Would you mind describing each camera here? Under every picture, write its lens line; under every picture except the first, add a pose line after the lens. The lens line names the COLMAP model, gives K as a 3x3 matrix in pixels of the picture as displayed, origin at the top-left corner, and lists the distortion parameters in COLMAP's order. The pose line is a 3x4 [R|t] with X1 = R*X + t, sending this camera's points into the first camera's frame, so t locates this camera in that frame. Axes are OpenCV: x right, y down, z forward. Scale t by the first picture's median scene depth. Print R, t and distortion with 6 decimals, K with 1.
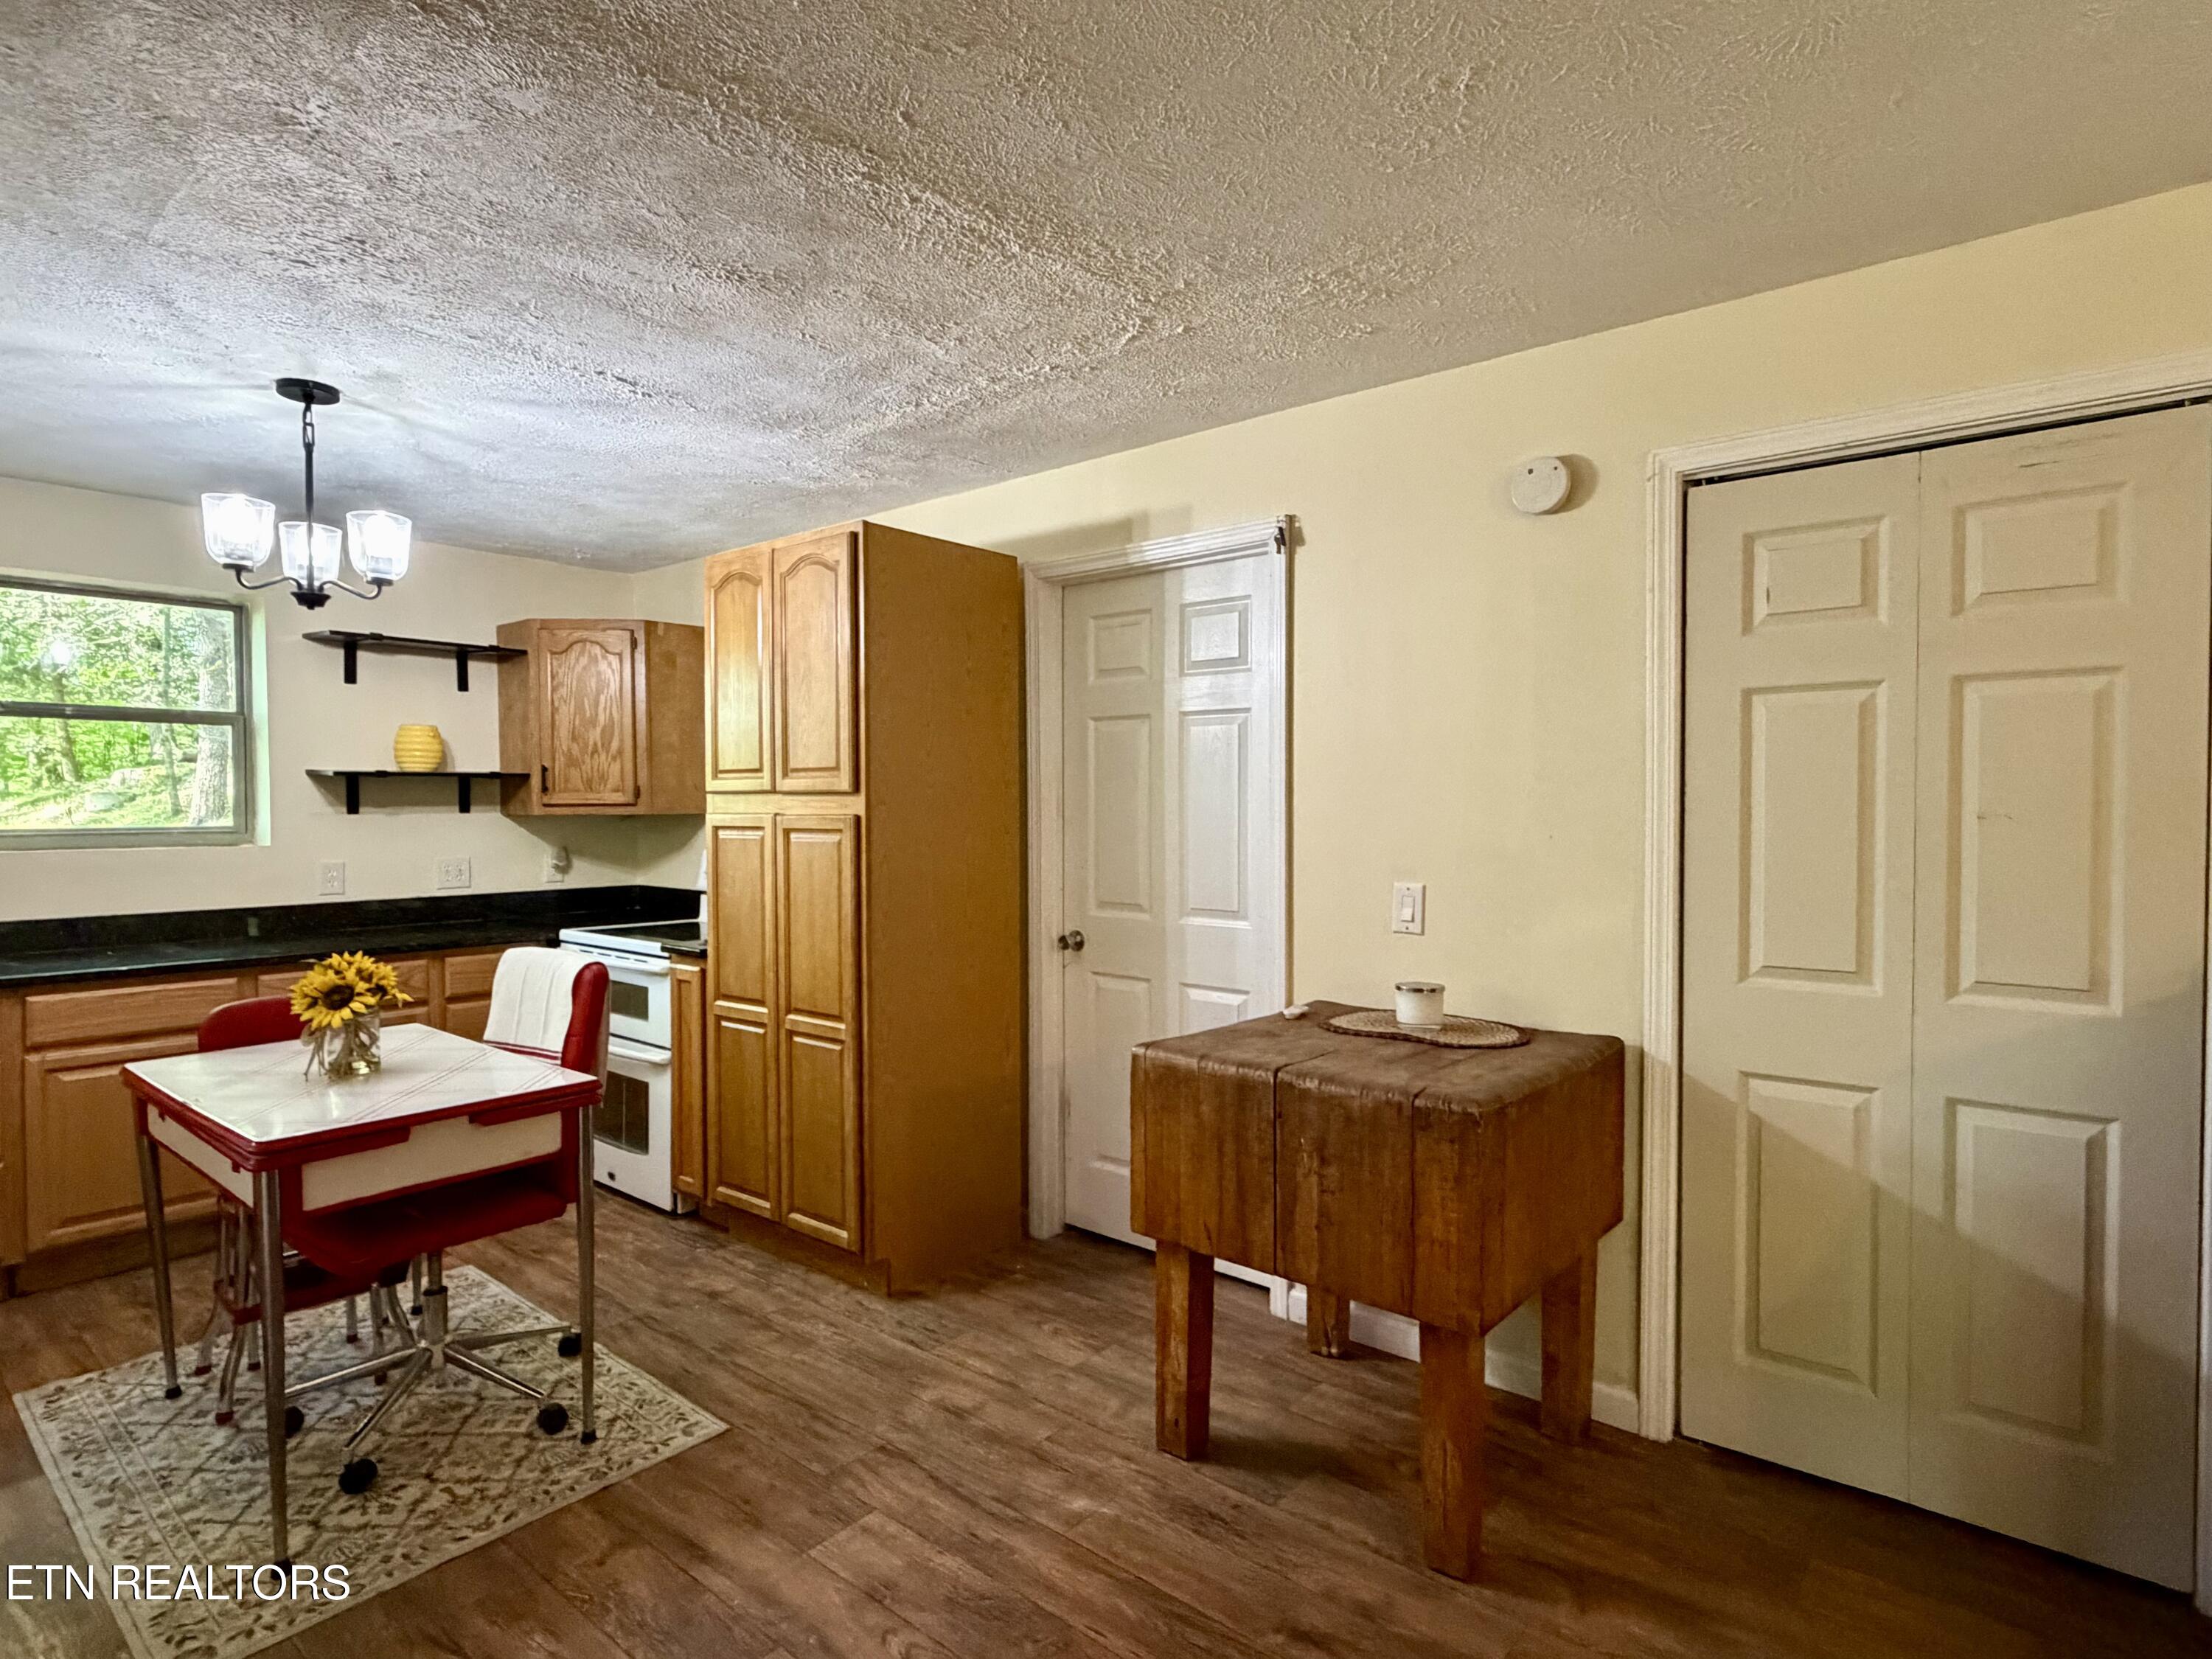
lens RADIAL K [[1175.6, 0, 1099.5], [0, 1175.6, 826.0], [0, 0, 1]] dist [-0.002231, 0.000192]
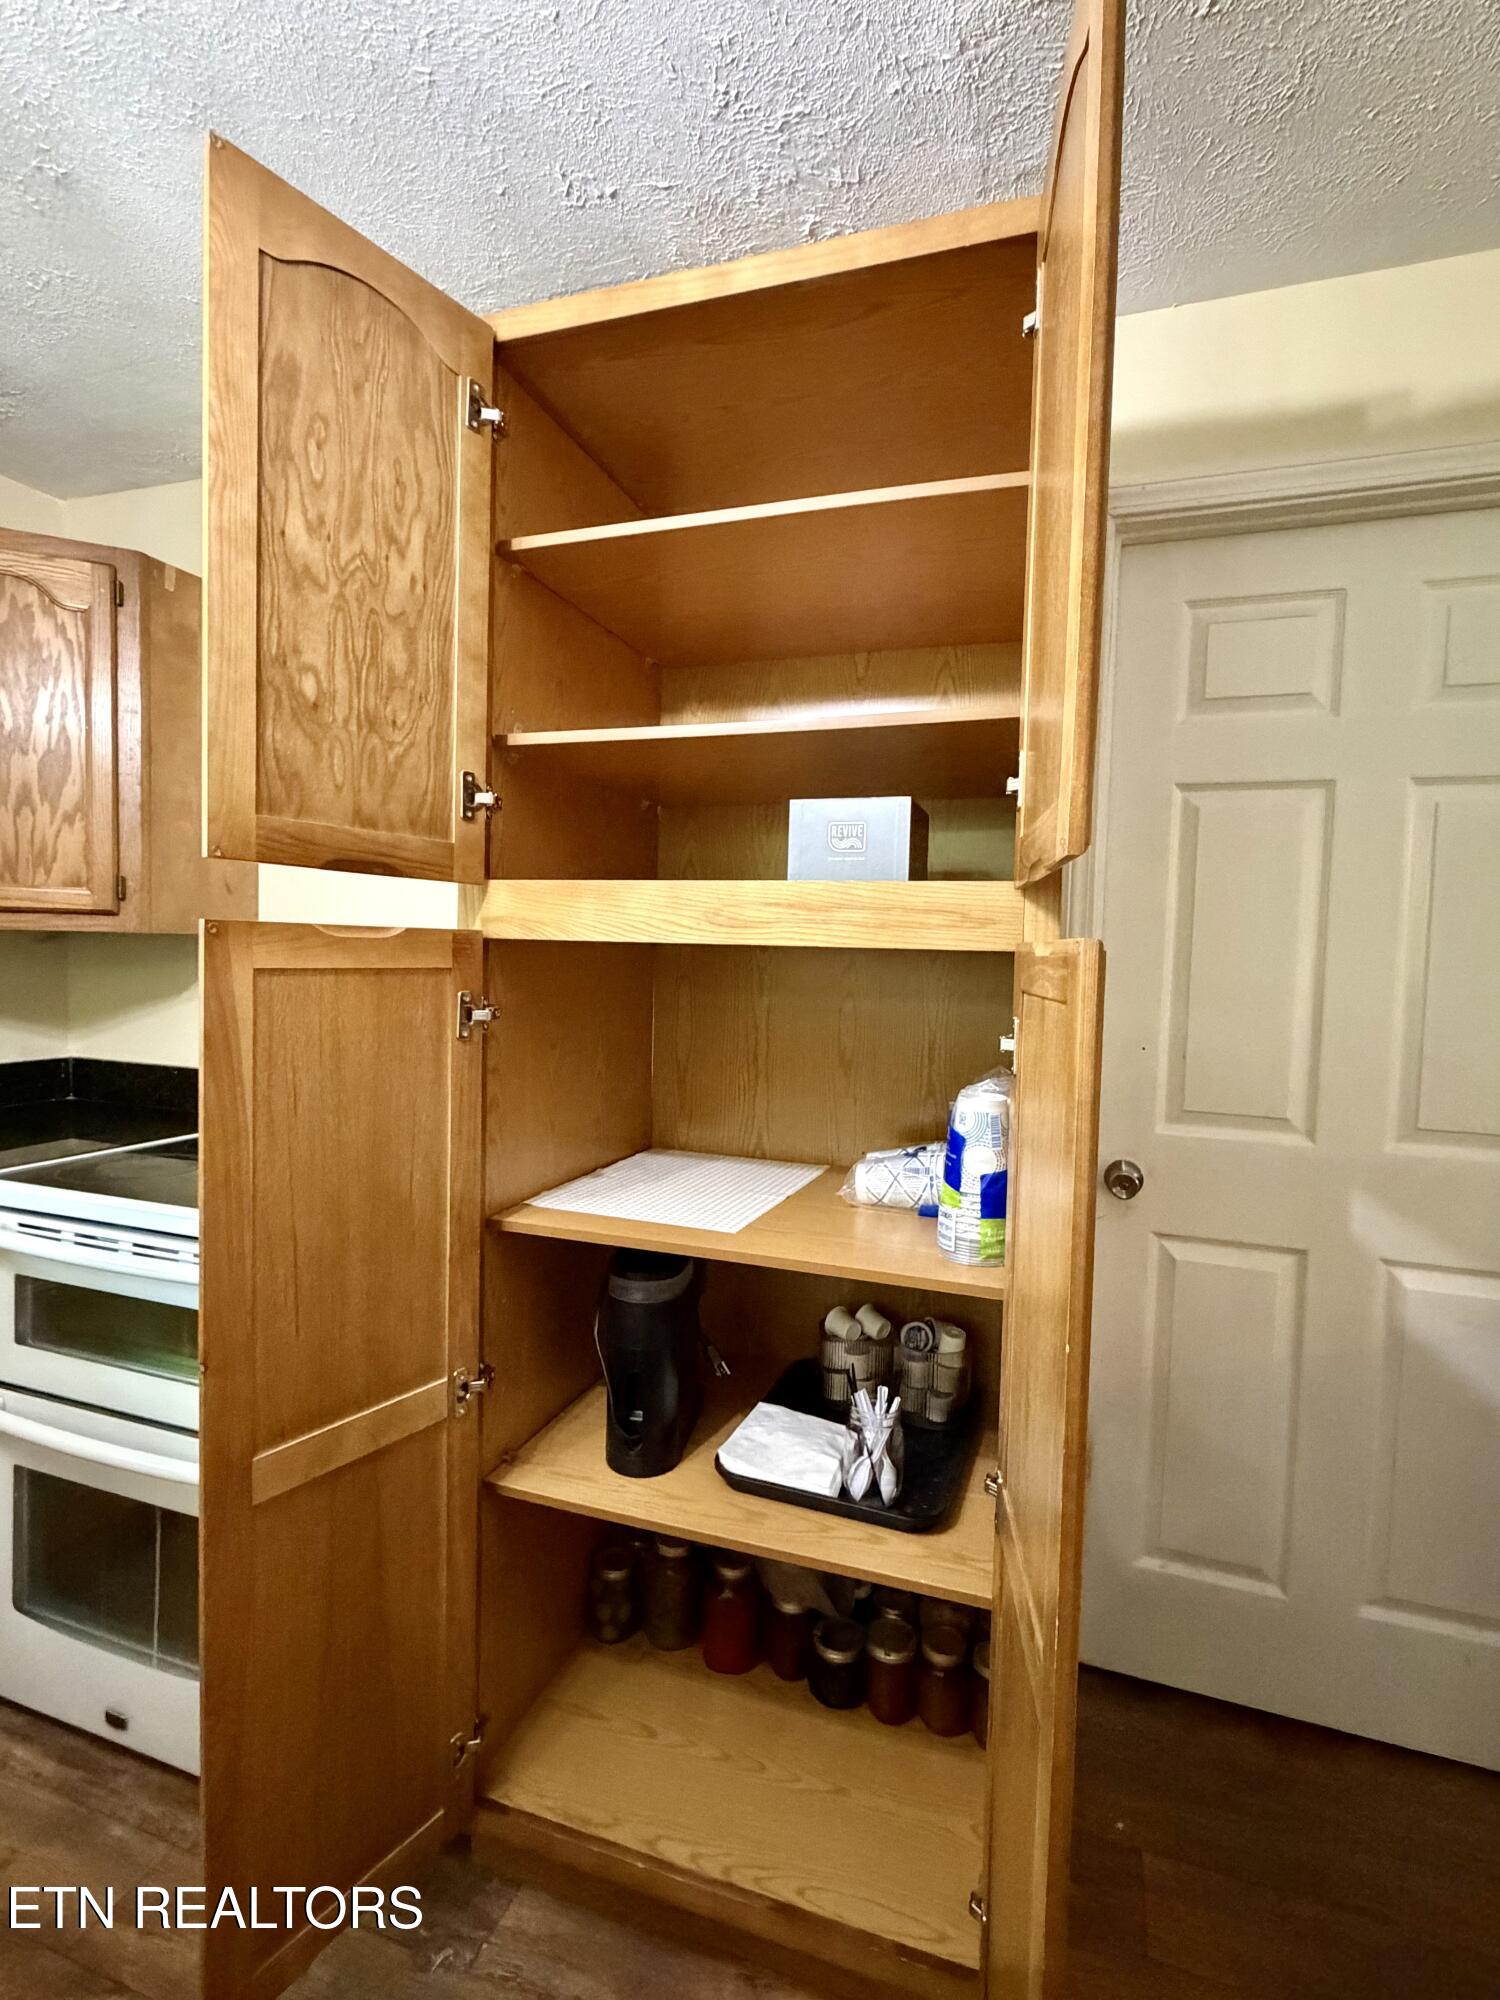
lens RADIAL K [[990.9, 0, 760.1], [0, 990.9, 996.1], [0, 0, 1]] dist [-0.003760, 0.000365]
pose [[0.936130, 0.011137, 0.351479, -0.283842], [-0.021721, 0.999421, 0.026184, 0.000936], [-0.350983, -0.032146, 0.935830, 0.496024]]
